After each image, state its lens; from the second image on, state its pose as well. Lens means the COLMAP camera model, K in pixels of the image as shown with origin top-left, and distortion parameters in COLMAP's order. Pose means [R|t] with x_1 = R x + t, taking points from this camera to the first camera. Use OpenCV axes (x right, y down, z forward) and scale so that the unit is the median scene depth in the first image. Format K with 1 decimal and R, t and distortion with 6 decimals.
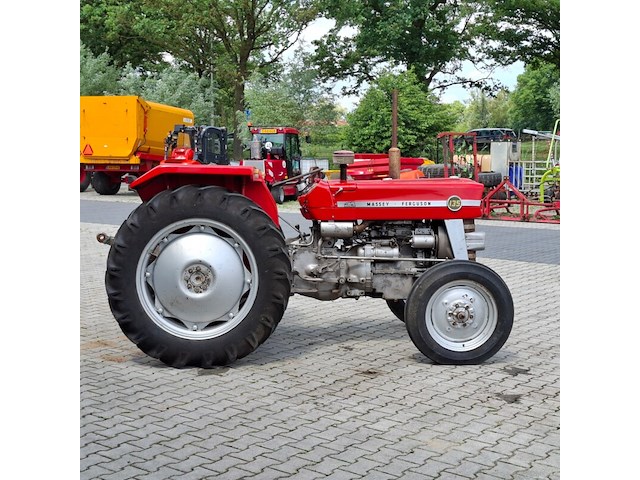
lens RADIAL K [[878.0, 0, 318.7], [0, 878.0, 240.1], [0, 0, 1]] dist [0.135744, 0.000000]
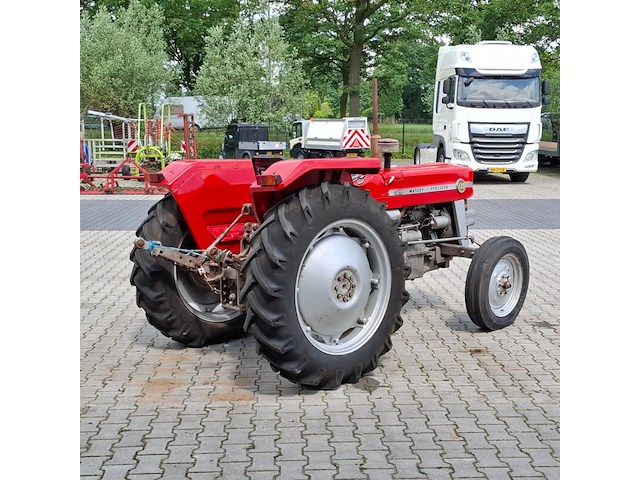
lens RADIAL K [[716.1, 0, 319.4], [0, 716.1, 239.7], [0, 0, 1]] dist [0.118794, 0.000000]
pose [[0.747207, -0.101418, 0.656808, -0.629007], [0.066283, 0.994732, 0.078192, -0.061634], [-0.661278, -0.014891, 0.749993, 0.472233]]
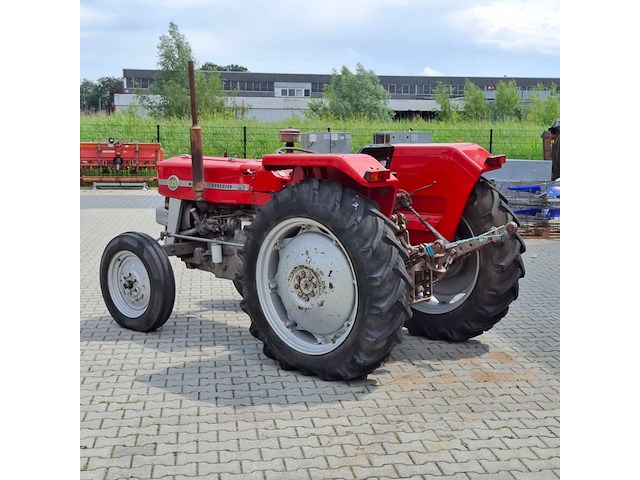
lens RADIAL K [[878.0, 0, 323.0], [0, 878.0, 243.2], [0, 0, 1]] dist [0.135744, 0.000000]
pose [[-0.716812, -0.091563, 0.691228, -0.760019], [0.066977, 0.977715, 0.198968, -0.186114], [-0.694042, 0.188919, -0.694705, 1.837870]]
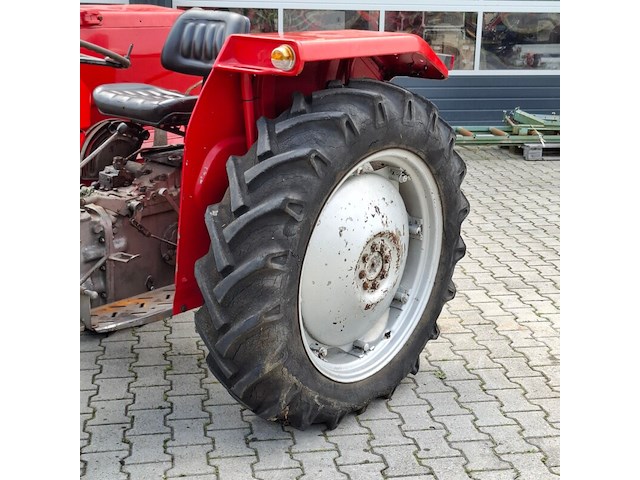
lens RADIAL K [[878.0, 0, 327.4], [0, 878.0, 237.2], [0, 0, 1]] dist [0.135744, 0.000000]
pose [[-0.664908, 0.182969, -0.724168, 0.237366], [-0.098703, 0.939506, 0.328003, -0.152495], [0.740375, 0.289570, -0.606626, 1.535436]]
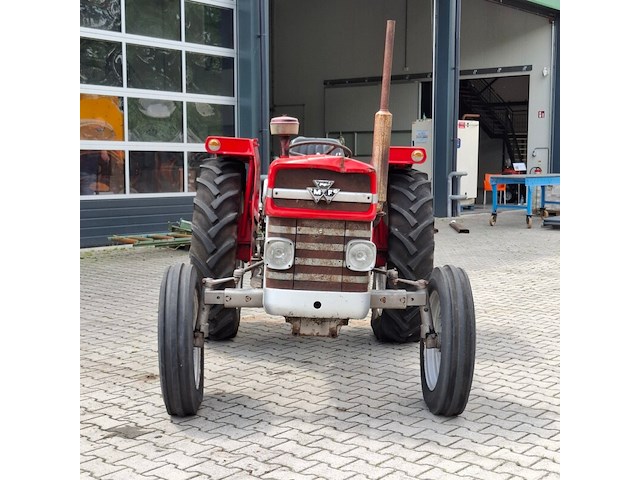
lens RADIAL K [[878.0, 0, 327.0], [0, 878.0, 251.1], [0, 0, 1]] dist [0.135744, 0.000000]
pose [[-0.006316, 0.105907, -0.994356, 0.883825], [-0.114330, 0.987779, 0.105932, -0.077963], [0.993423, 0.114354, 0.005870, 1.135905]]
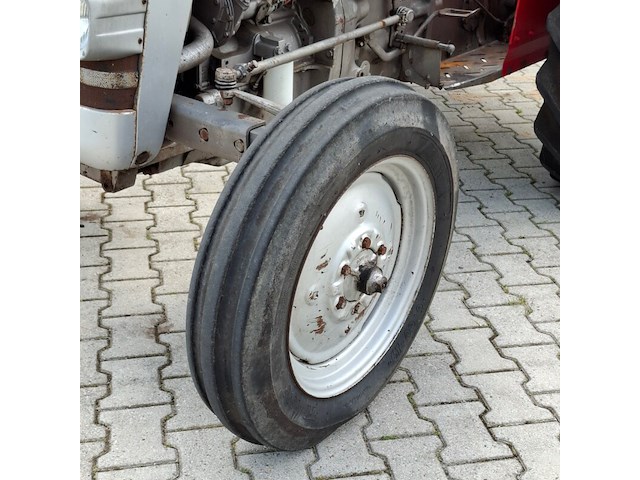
lens RADIAL K [[878.0, 0, 325.7], [0, 878.0, 236.8], [0, 0, 1]] dist [0.135744, 0.000000]
pose [[-0.641130, 0.312667, -0.700850, 0.359770], [-0.113794, 0.864413, 0.489735, -0.089020], [0.758948, 0.393737, -0.518622, 1.394688]]
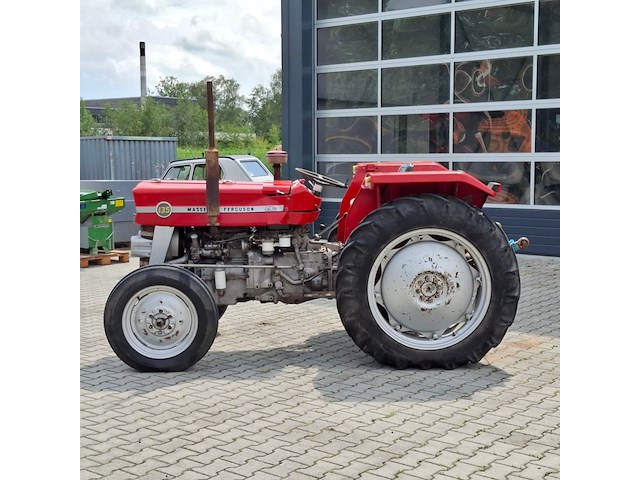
lens RADIAL K [[878.0, 0, 320.9], [0, 878.0, 238.9], [0, 0, 1]] dist [0.135744, 0.000000]
pose [[-0.999904, 0.004082, 0.013237, -0.039779], [0.006641, 0.979886, 0.199447, -0.224080], [-0.012157, 0.199516, -0.979819, 2.206108]]
